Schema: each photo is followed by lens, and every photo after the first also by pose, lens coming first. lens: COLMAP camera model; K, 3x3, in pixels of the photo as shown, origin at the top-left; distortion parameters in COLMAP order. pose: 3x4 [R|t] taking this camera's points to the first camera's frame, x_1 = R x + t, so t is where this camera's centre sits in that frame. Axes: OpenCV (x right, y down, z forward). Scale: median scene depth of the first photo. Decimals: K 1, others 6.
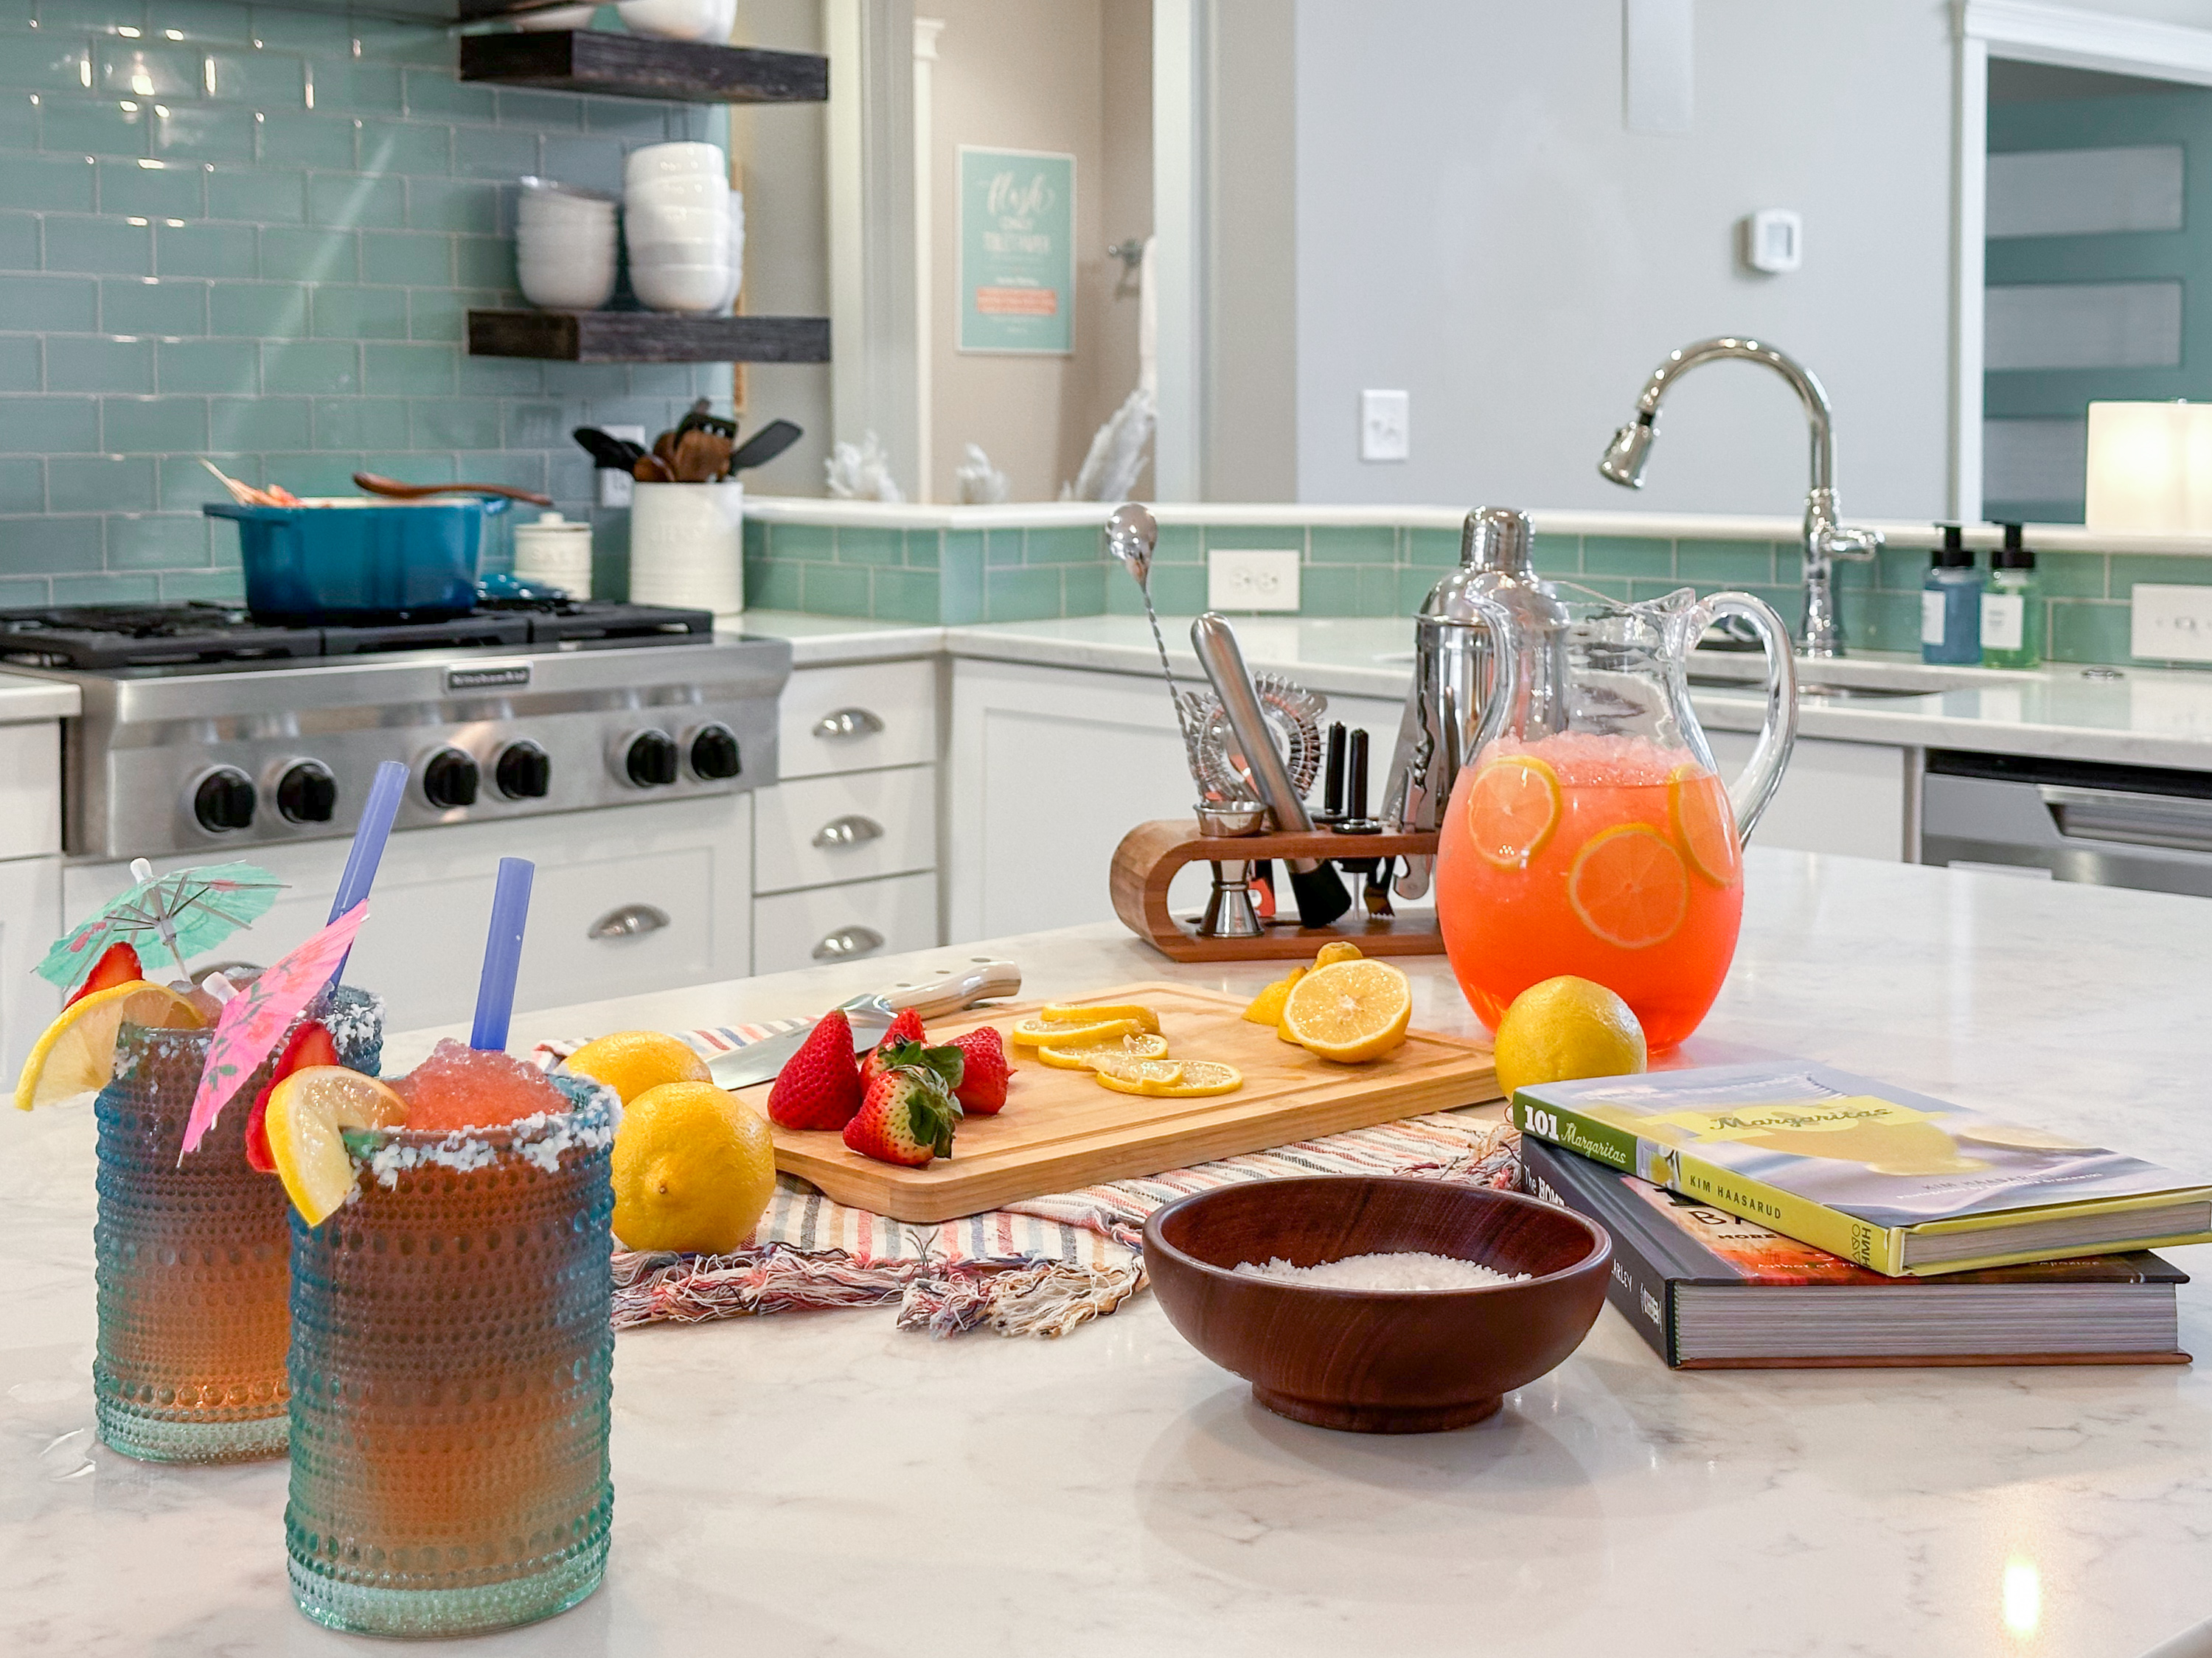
lens RADIAL K [[3182.5, 0, 1106.7], [0, 3182.5, 821.8], [0, 0, 1]] dist [0.105815, 0.000000]
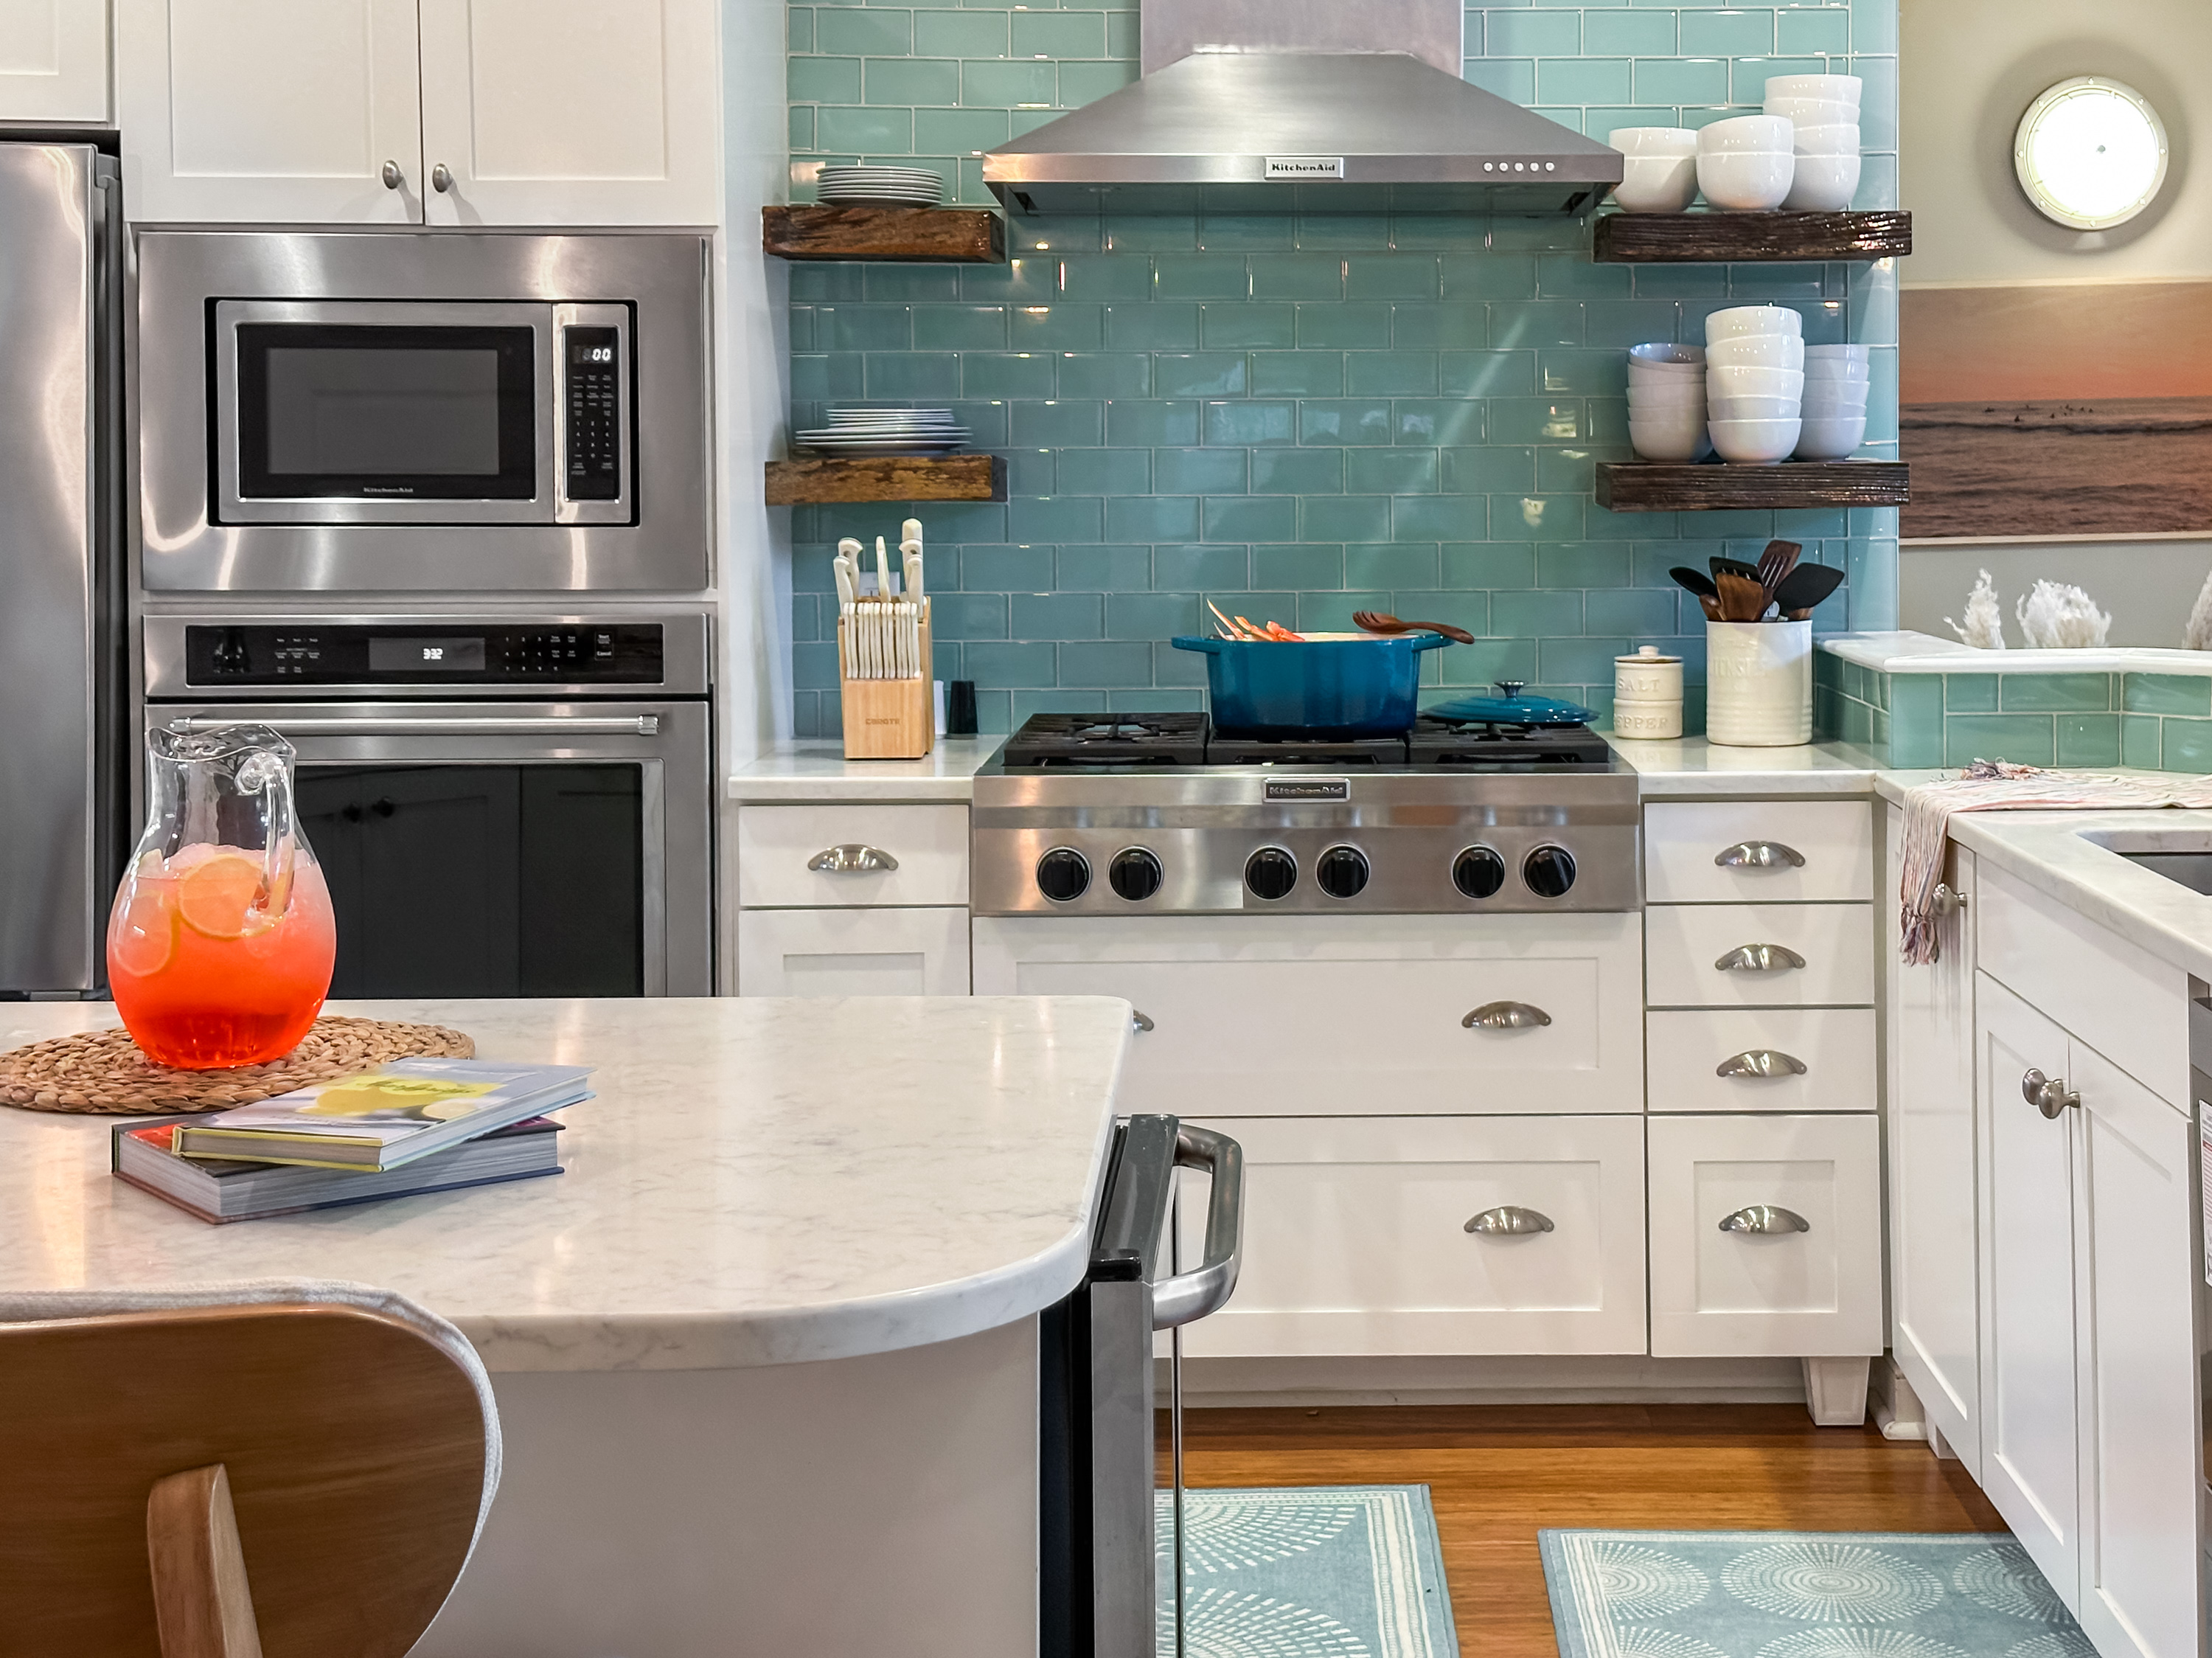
lens RADIAL K [[3183.2, 0, 1110.4], [0, 3183.2, 827.2], [0, 0, 1]] dist [0.105815, 0.000000]
pose [[0.705651, 0.071629, -0.704930, 0.498389], [-0.087965, 0.996037, 0.013153, -0.034583], [0.703078, 0.052728, 0.709155, 0.101263]]
